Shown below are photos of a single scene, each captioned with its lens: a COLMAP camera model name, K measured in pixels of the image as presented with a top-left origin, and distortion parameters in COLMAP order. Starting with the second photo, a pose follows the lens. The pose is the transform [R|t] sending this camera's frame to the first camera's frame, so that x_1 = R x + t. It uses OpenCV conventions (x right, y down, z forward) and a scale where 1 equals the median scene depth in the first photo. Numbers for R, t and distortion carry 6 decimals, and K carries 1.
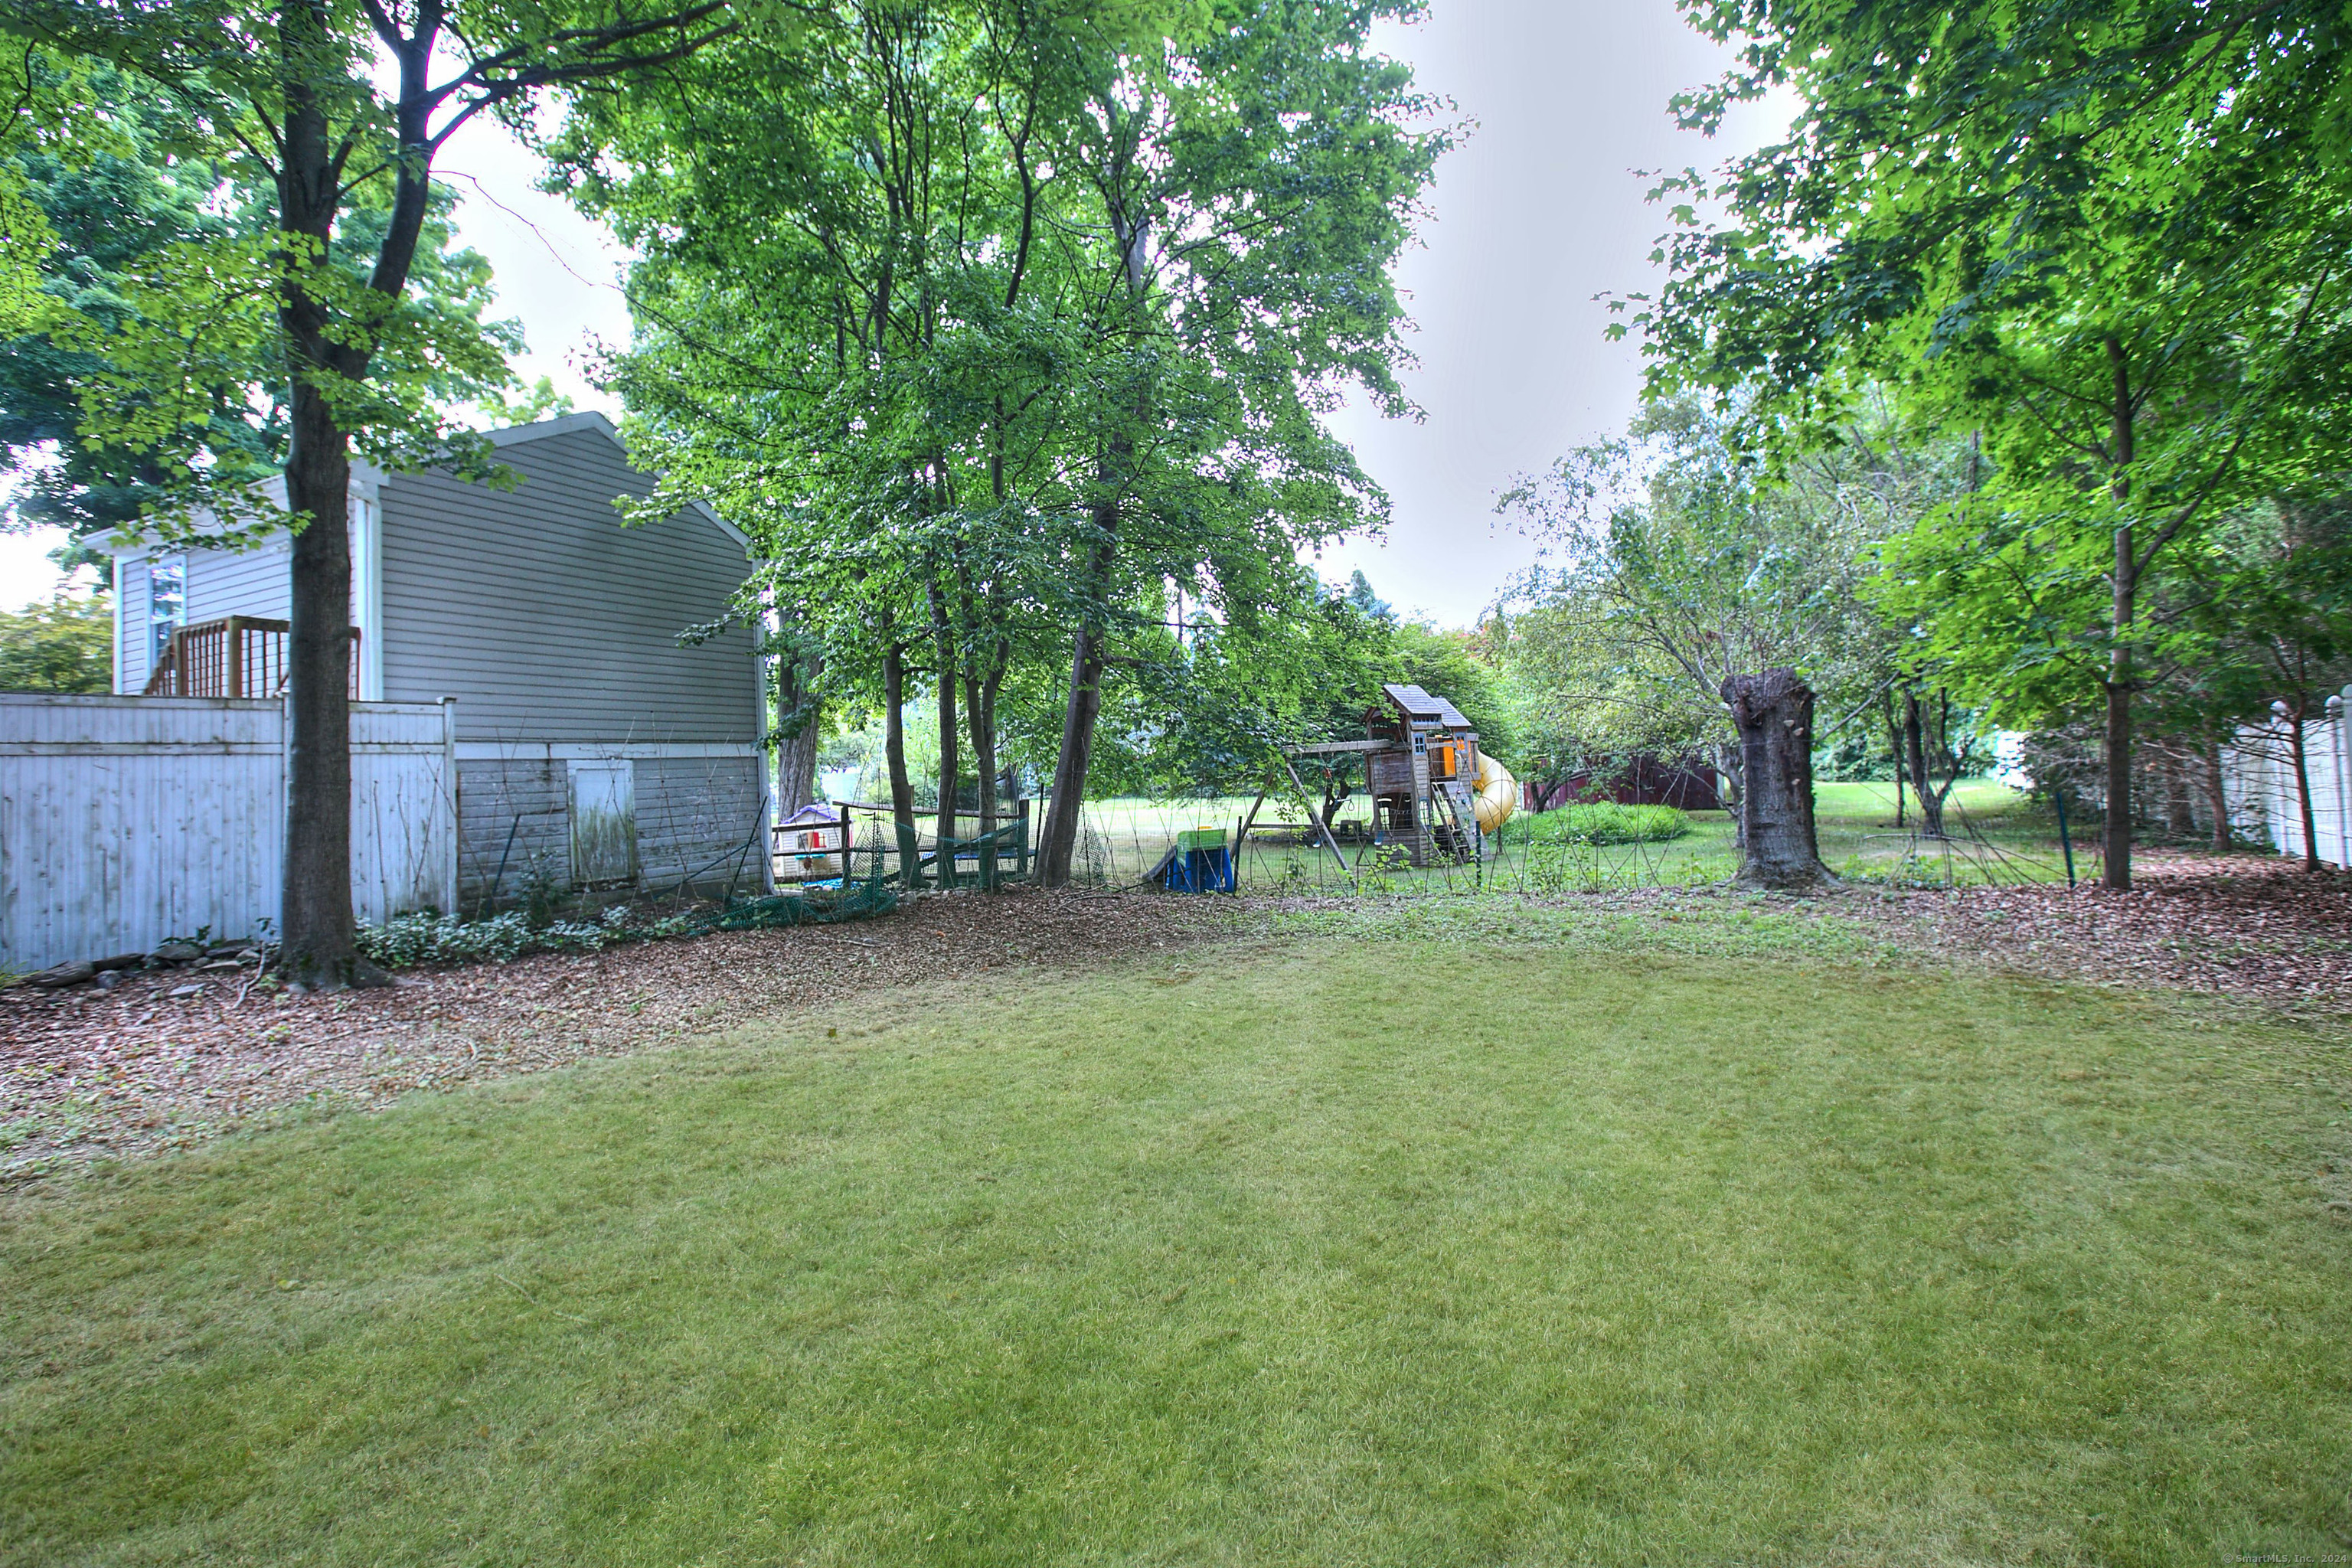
lens RADIAL K [[1124.9, 0, 1176.0], [0, 1124.9, 784.0], [0, 0, 1]] dist [0.002371, 0.000574]
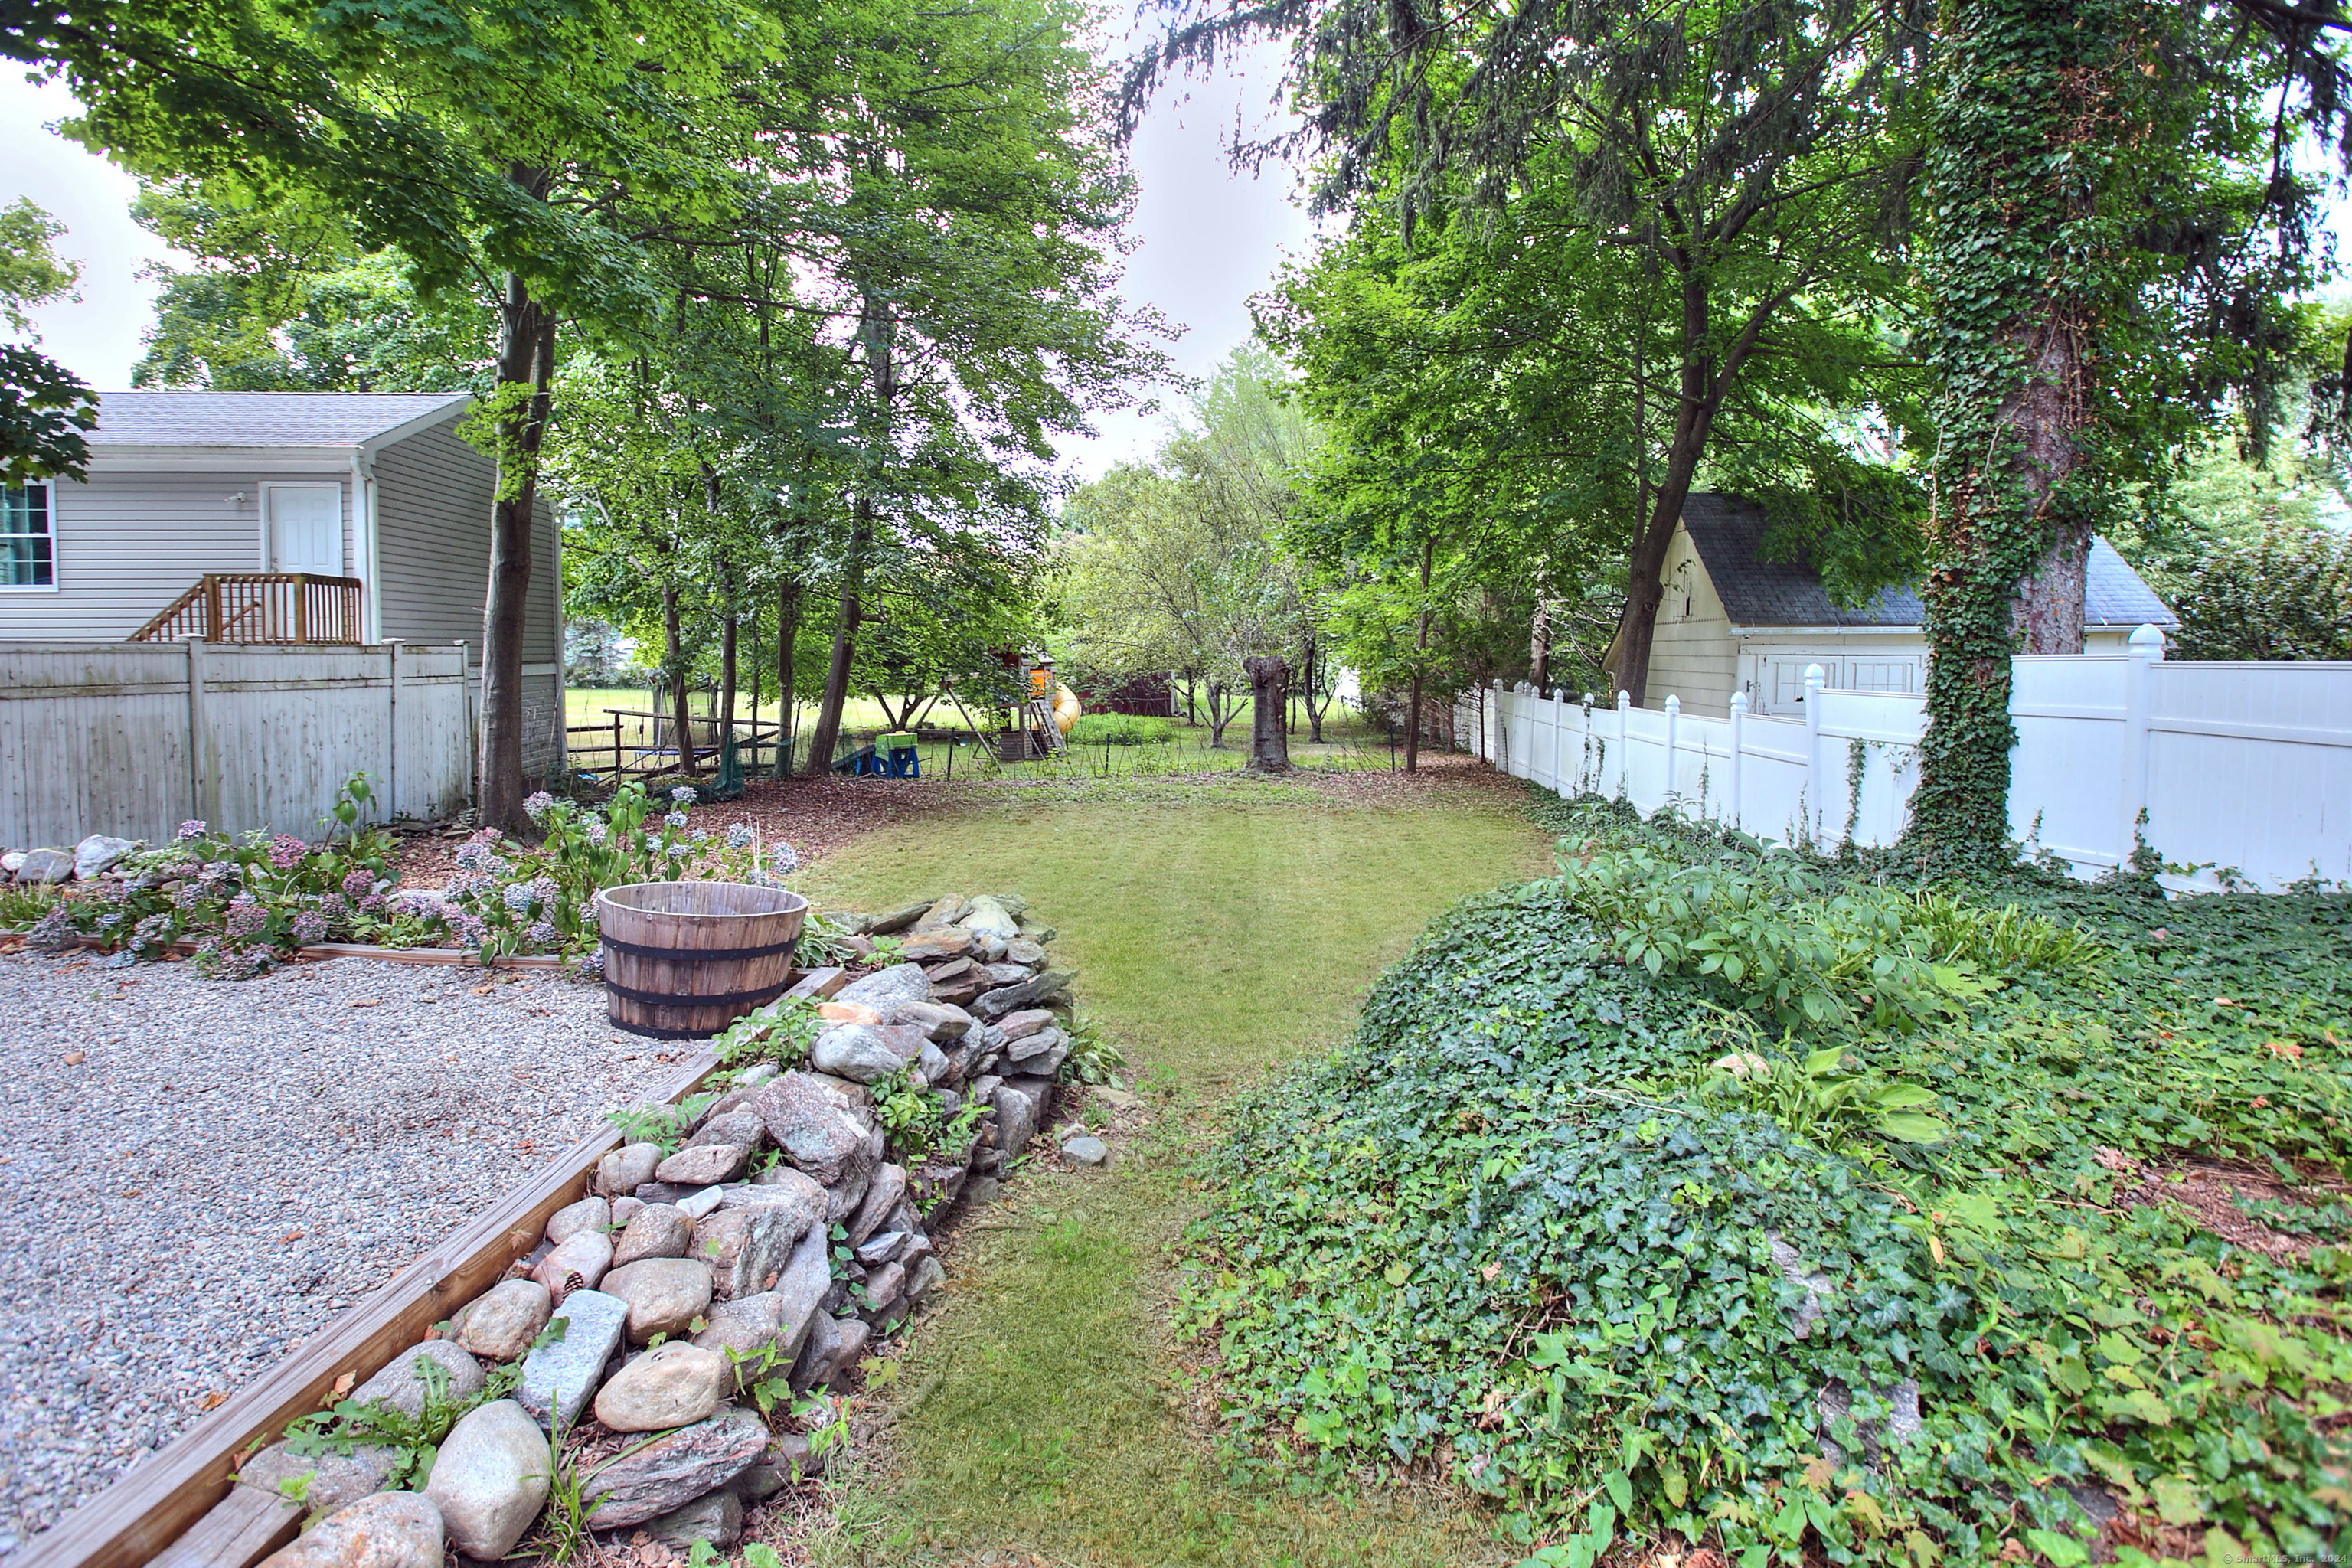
lens RADIAL K [[1124.9, 0, 1176.0], [0, 1124.9, 784.0], [0, 0, 1]] dist [0.002371, 0.000574]
pose [[0.874041, -0.012980, 0.485679, -0.358355], [-0.035157, 0.995333, 0.089869, -0.035916], [-0.484579, -0.095624, 0.869505, -0.384840]]
